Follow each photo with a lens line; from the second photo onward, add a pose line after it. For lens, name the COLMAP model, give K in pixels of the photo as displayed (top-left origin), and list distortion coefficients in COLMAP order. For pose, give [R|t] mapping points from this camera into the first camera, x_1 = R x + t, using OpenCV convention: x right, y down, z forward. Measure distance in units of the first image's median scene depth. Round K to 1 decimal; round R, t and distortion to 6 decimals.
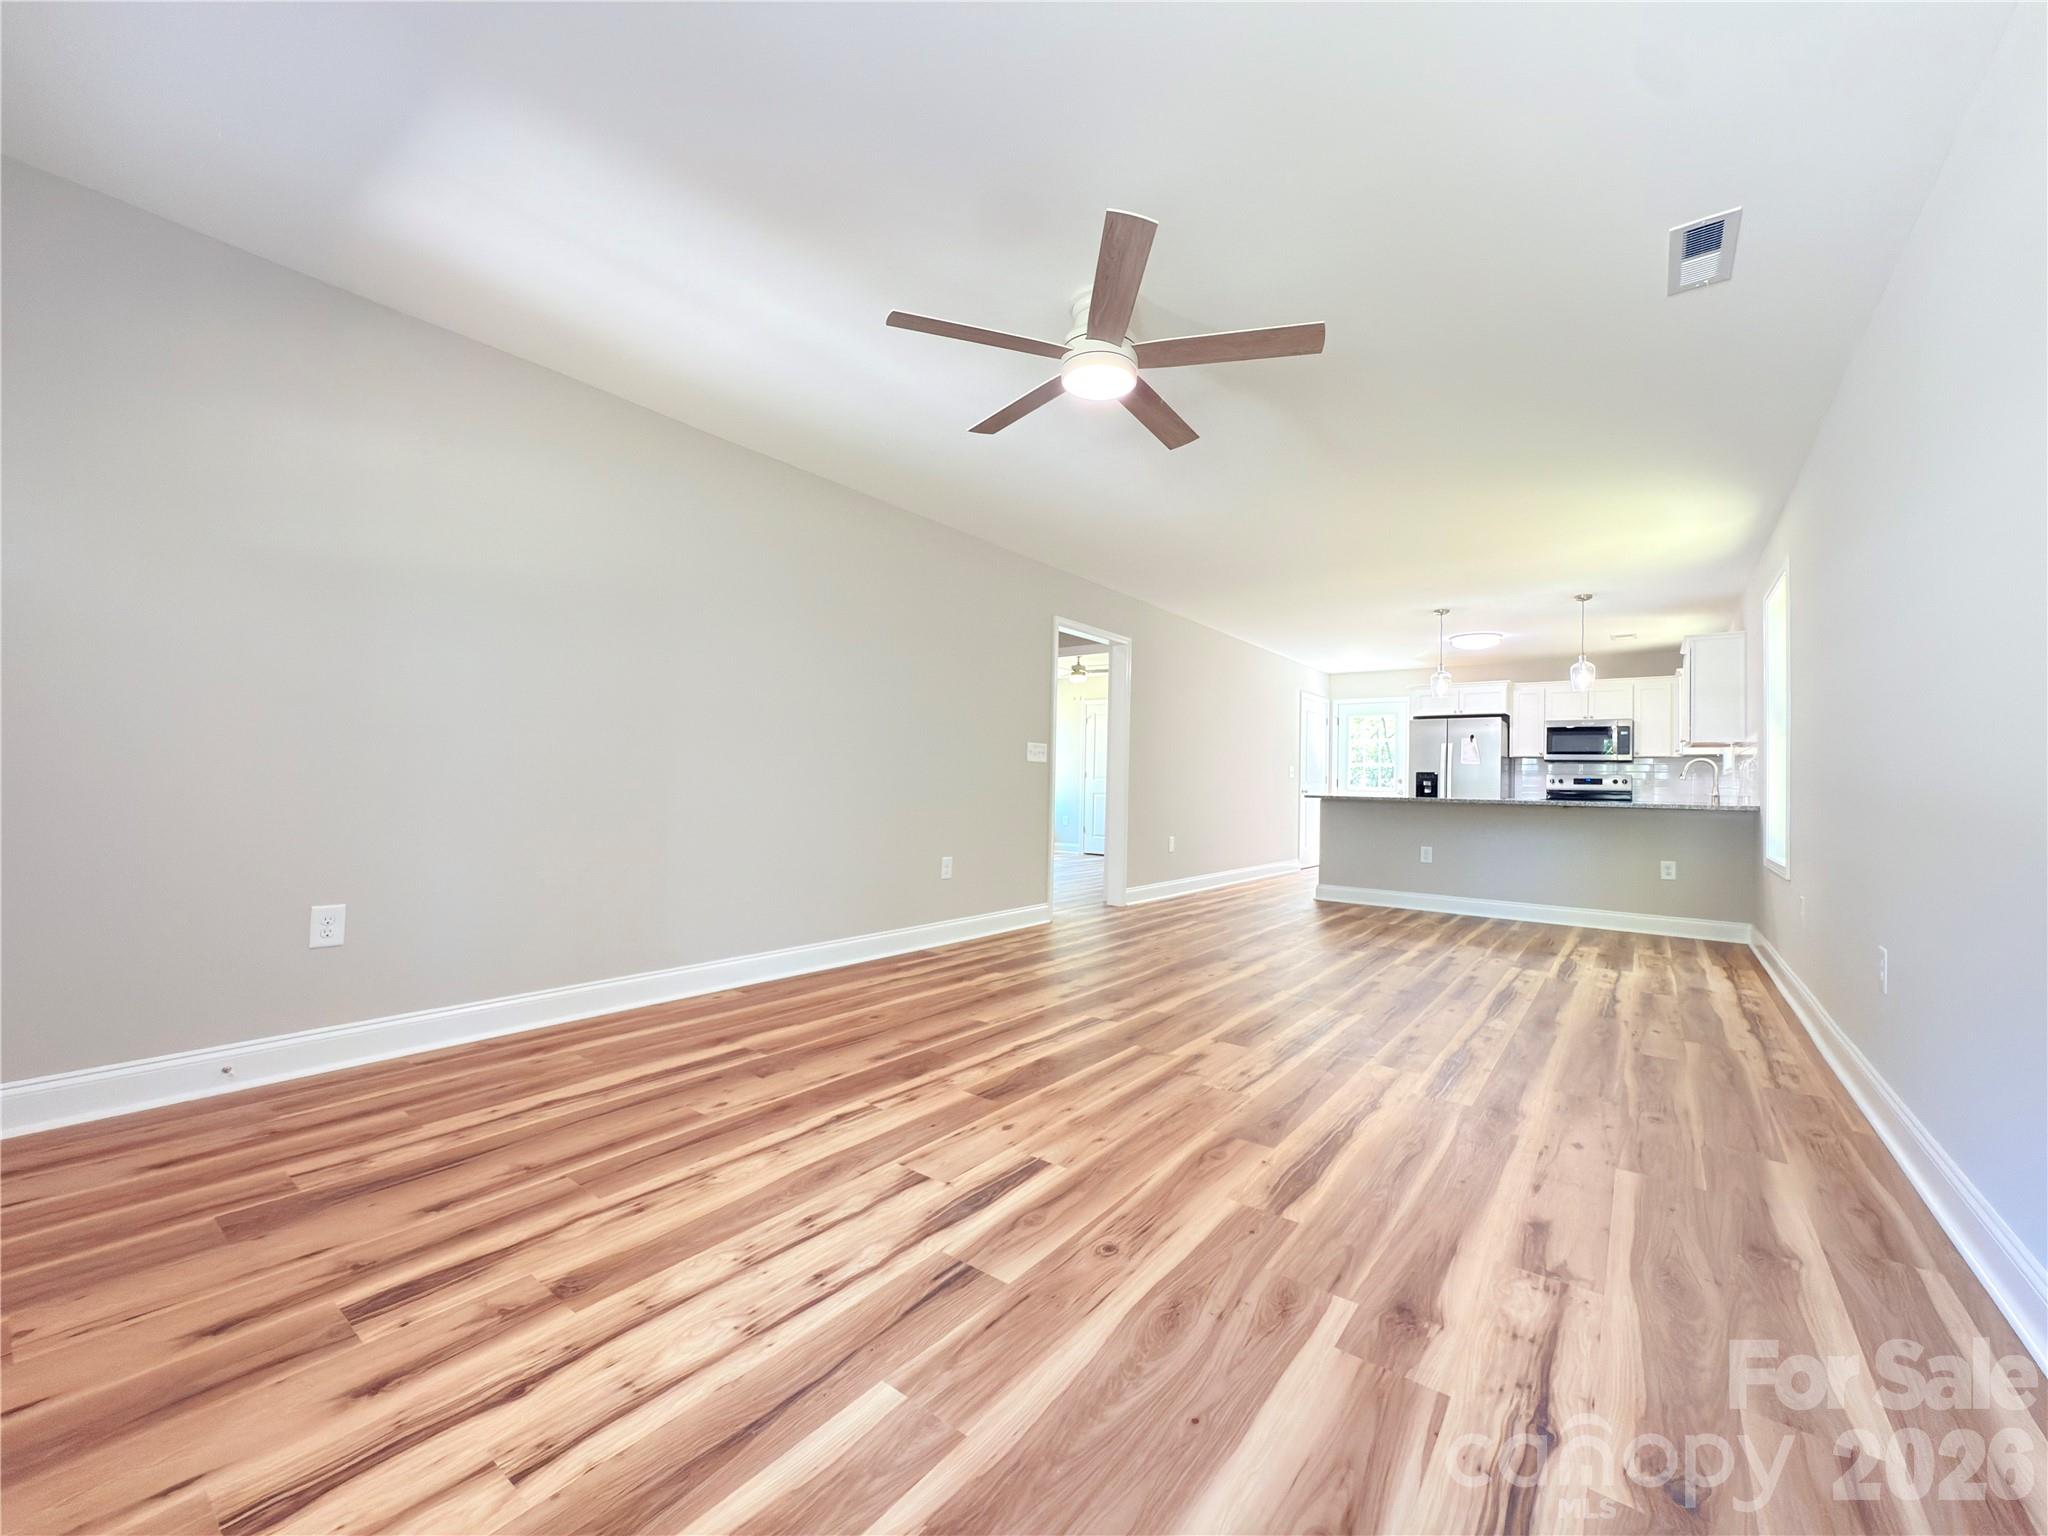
lens RADIAL K [[816.1, 0, 1024.0], [0, 816.1, 768.0], [0, 0, 1]] dist [-0.002150, 0.000315]
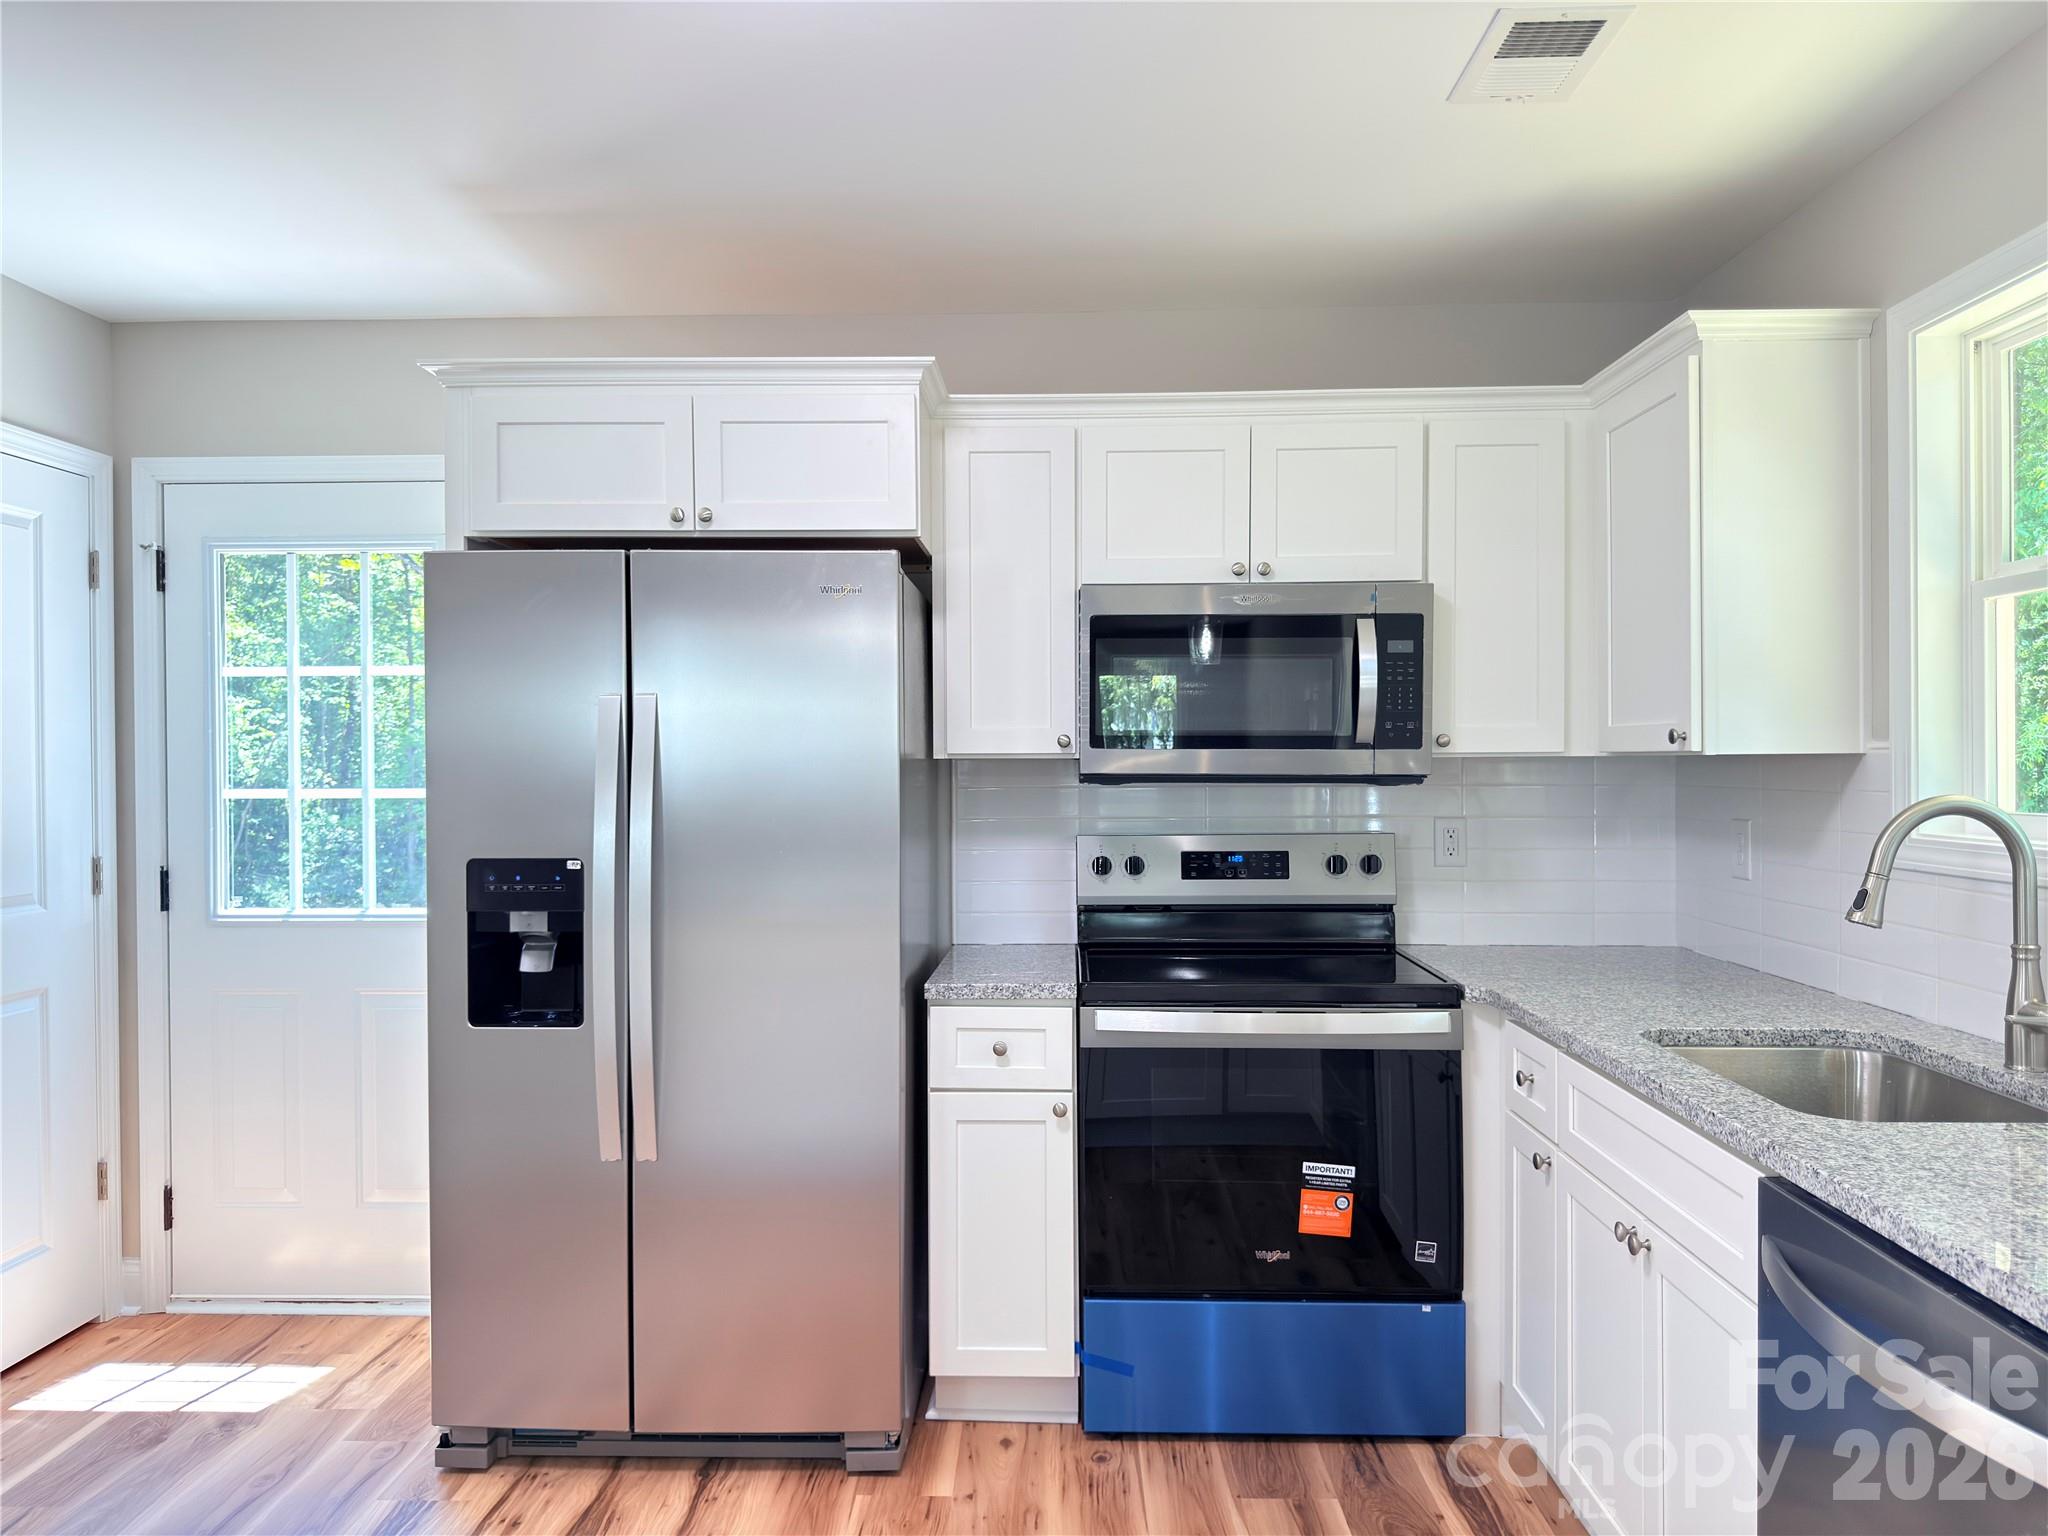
lens RADIAL K [[1441.6, 0, 1026.9], [0, 1441.6, 772.9], [0, 0, 1]] dist [0.069934, -0.081365]
pose [[0.811444, -0.030635, 0.583626, 0.418491], [0.010735, 0.999238, 0.037526, -0.024346], [-0.584331, -0.024185, 0.811155, 0.718494]]
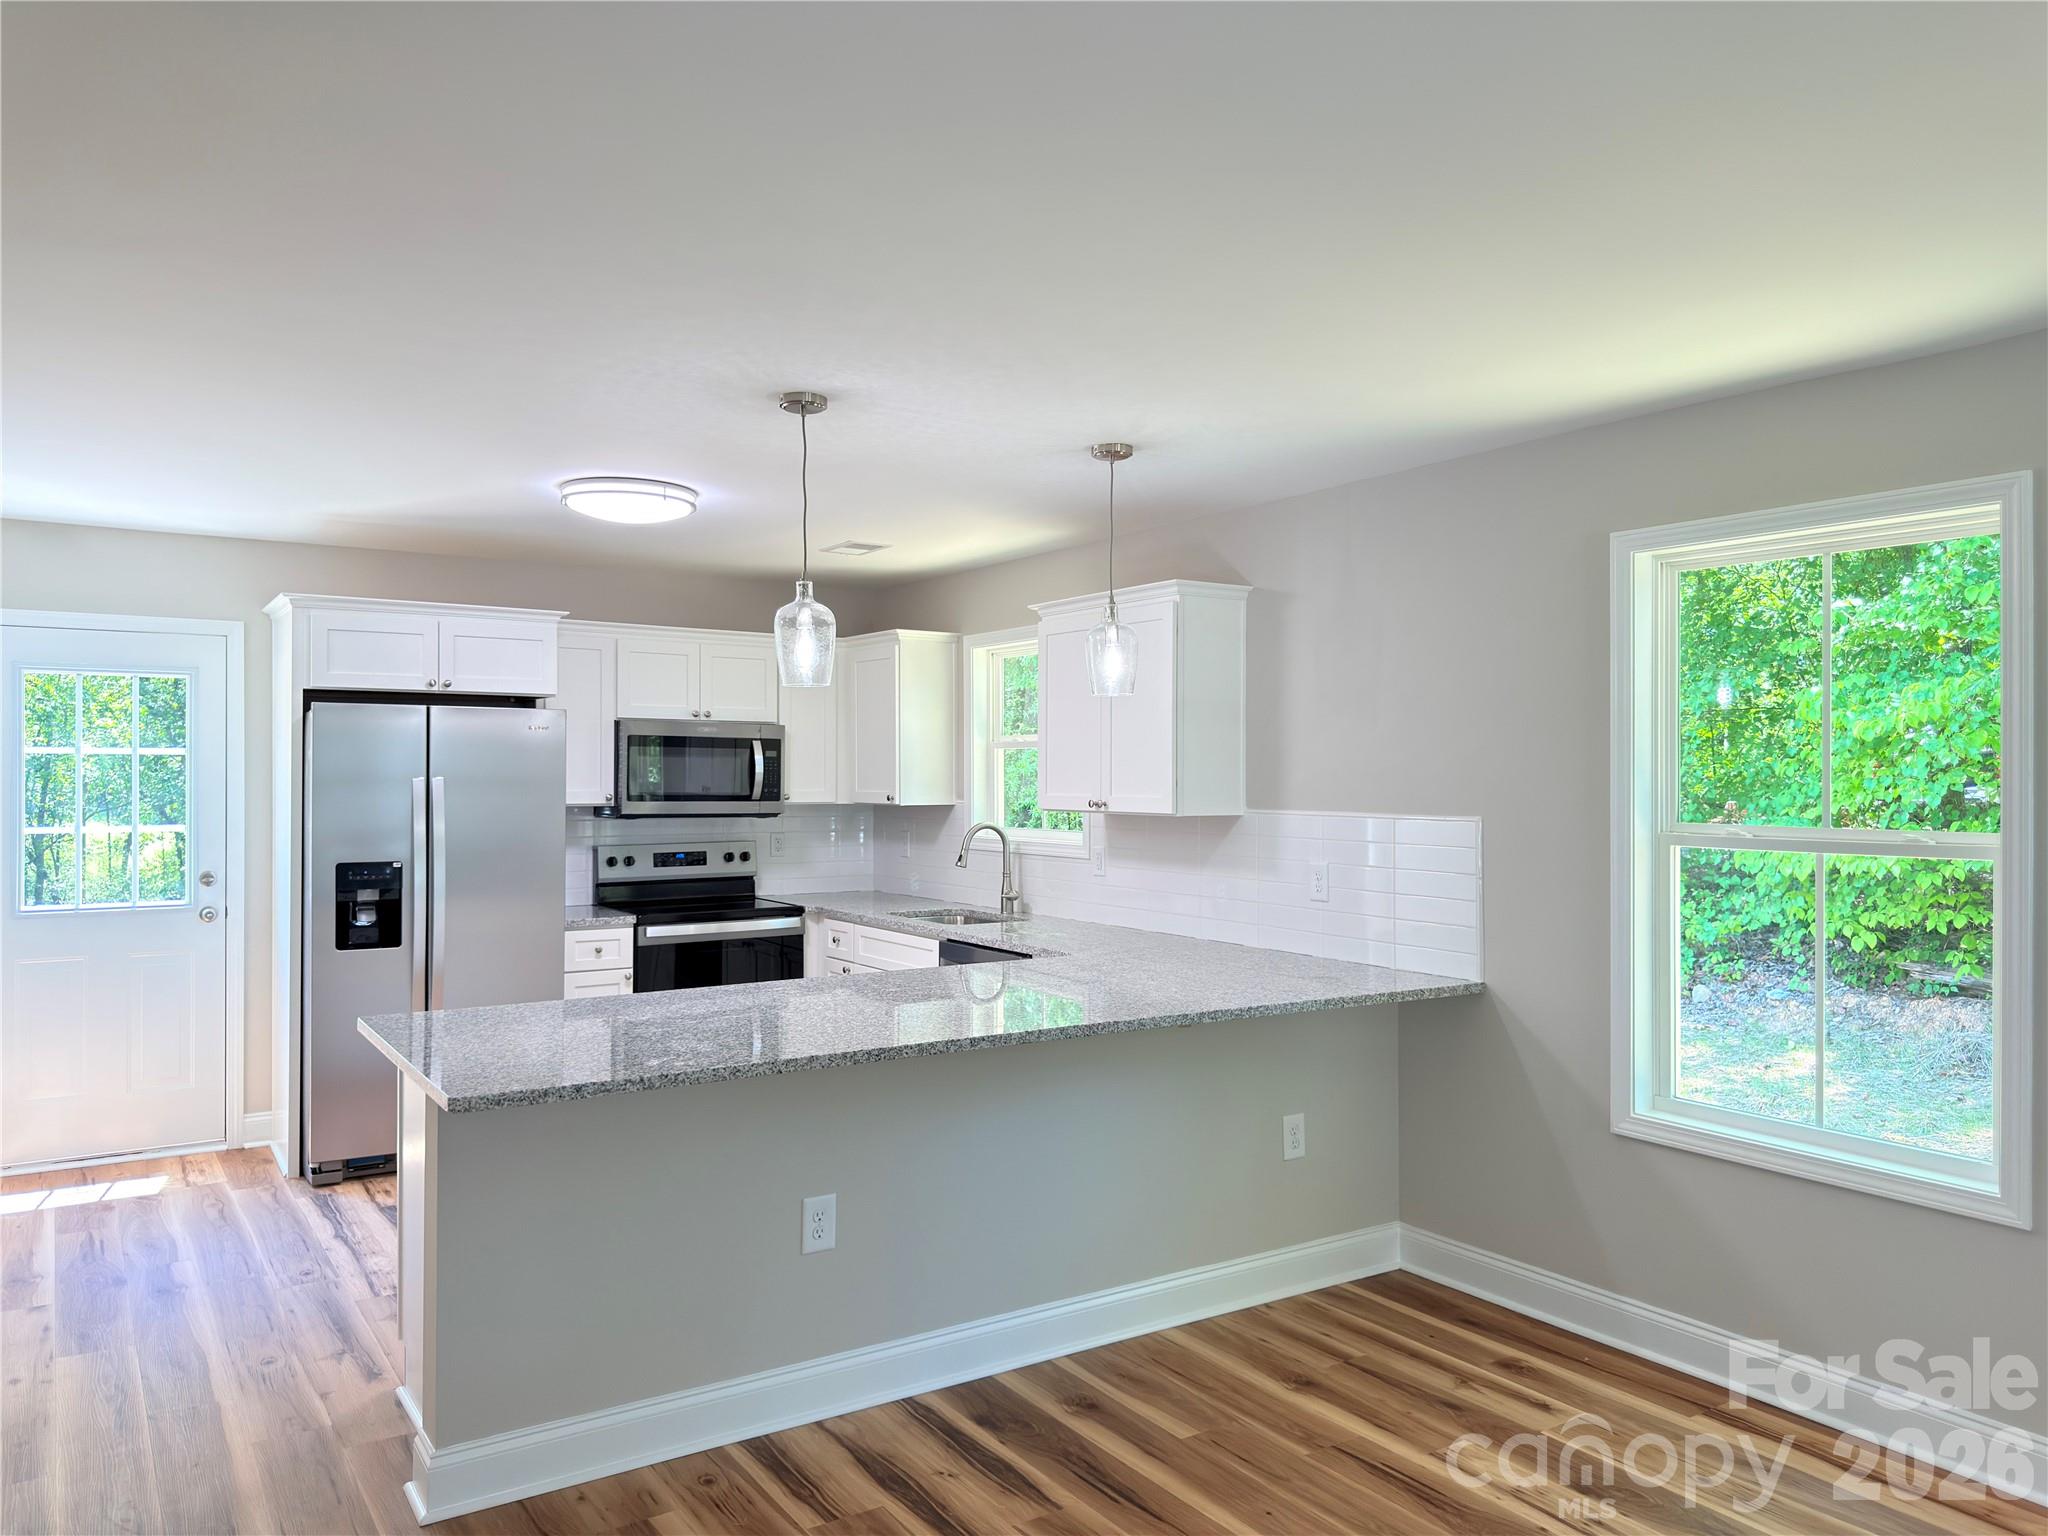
lens RADIAL K [[1441.6, 0, 1026.9], [0, 1441.6, 772.9], [0, 0, 1]] dist [0.069934, -0.081365]
pose [[0.329870, -0.019940, 0.943816, 0.021174], [-0.014222, 0.999558, 0.026089, -0.053097], [-0.943919, -0.022029, 0.329441, 0.573350]]
